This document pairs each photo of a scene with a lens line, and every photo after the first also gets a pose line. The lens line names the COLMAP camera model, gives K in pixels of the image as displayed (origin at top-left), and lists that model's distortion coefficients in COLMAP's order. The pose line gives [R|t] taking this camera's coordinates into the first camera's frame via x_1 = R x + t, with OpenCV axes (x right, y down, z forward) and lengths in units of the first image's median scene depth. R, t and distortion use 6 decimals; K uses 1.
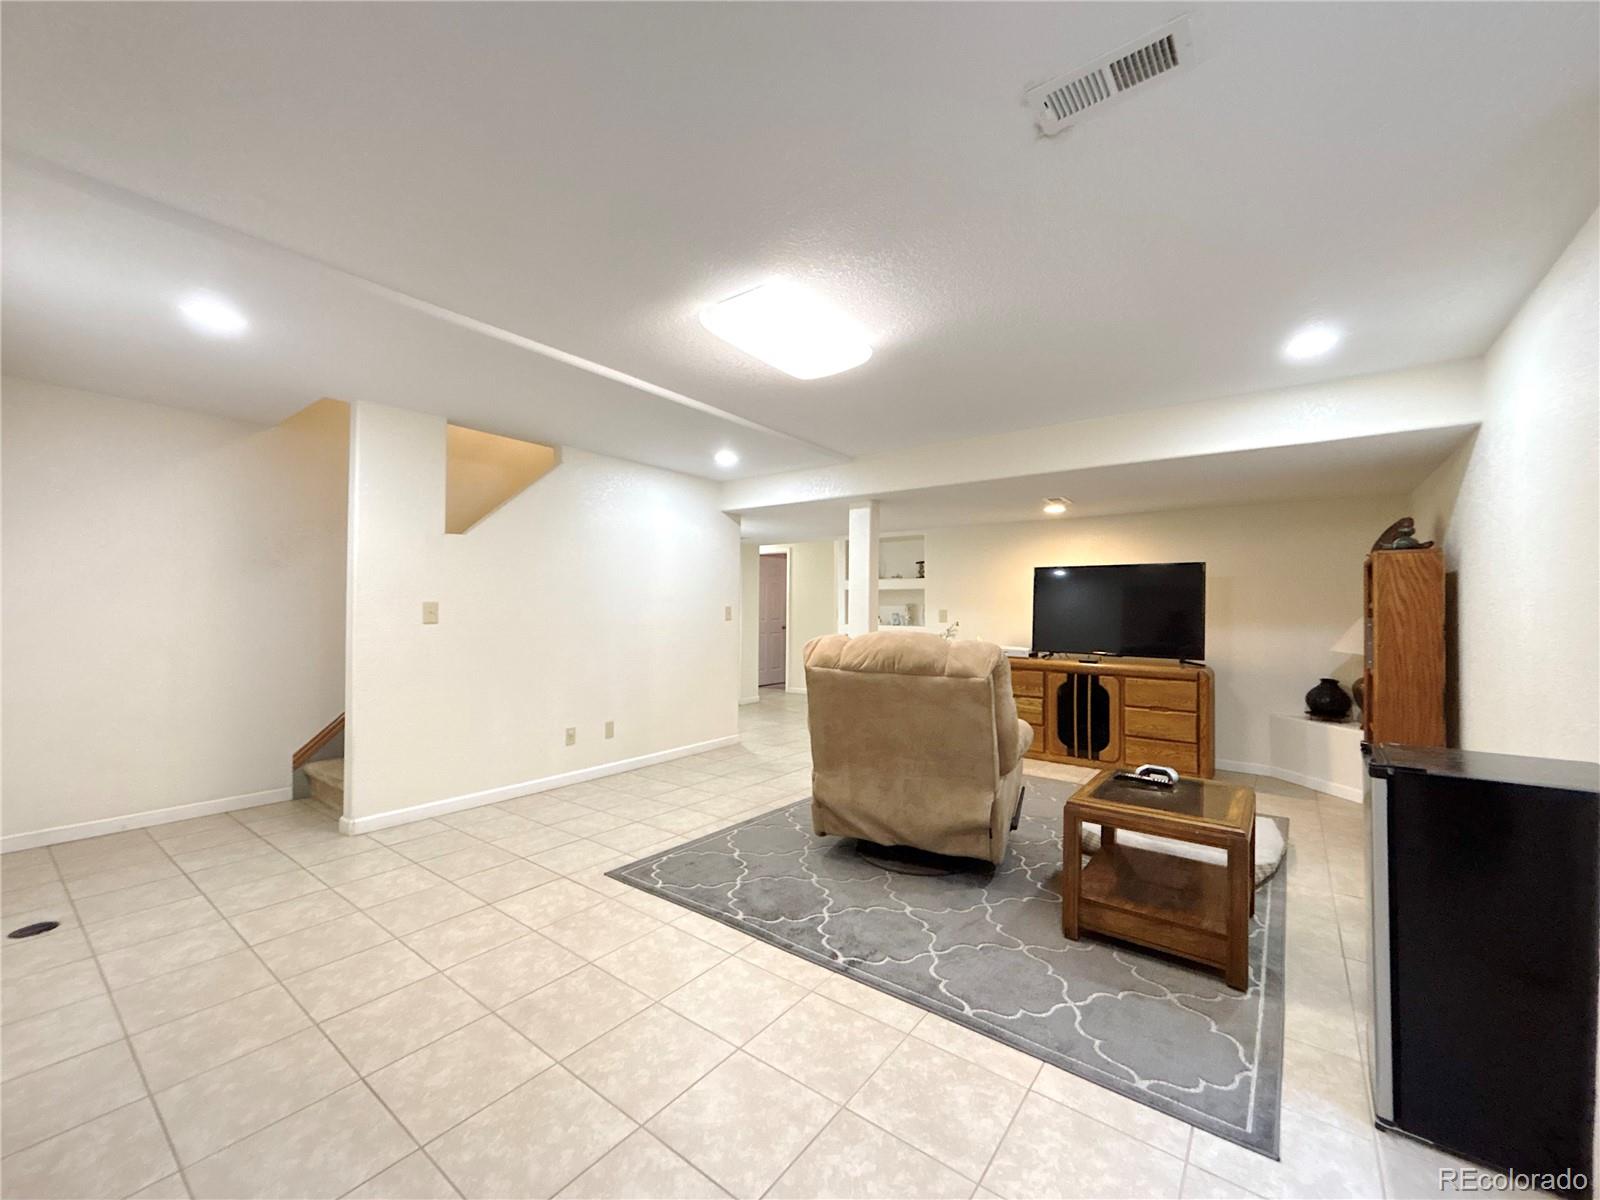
lens RADIAL K [[643.0, 0, 799.5], [0, 643.0, 599.2], [0, 0, 1]] dist [-0.001373, 0.001318]
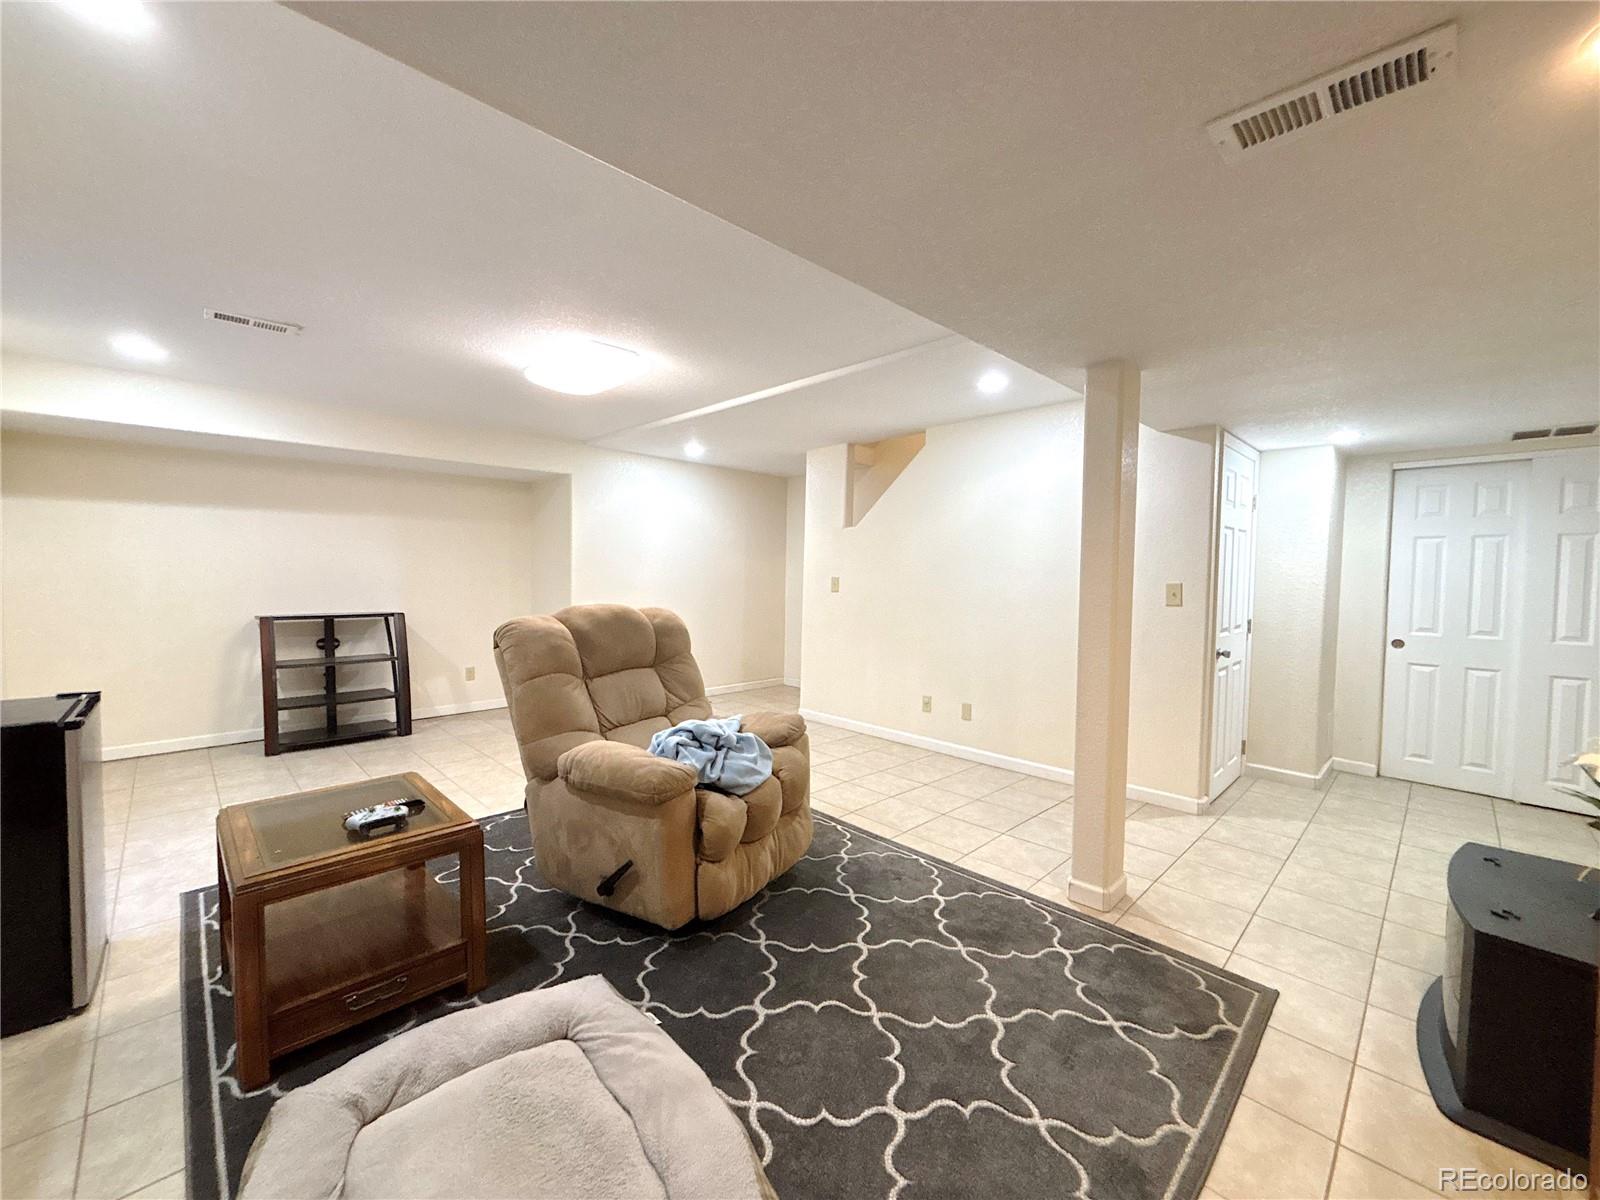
lens RADIAL K [[643.0, 0, 800.6], [0, 643.0, 603.3], [0, 0, 1]] dist [-0.001373, 0.001318]
pose [[-0.151719, 0.040531, -0.987592, 0.771187], [-0.000621, 0.999155, 0.041101, 0.004425], [0.988424, 0.006849, -0.151565, 1.030351]]
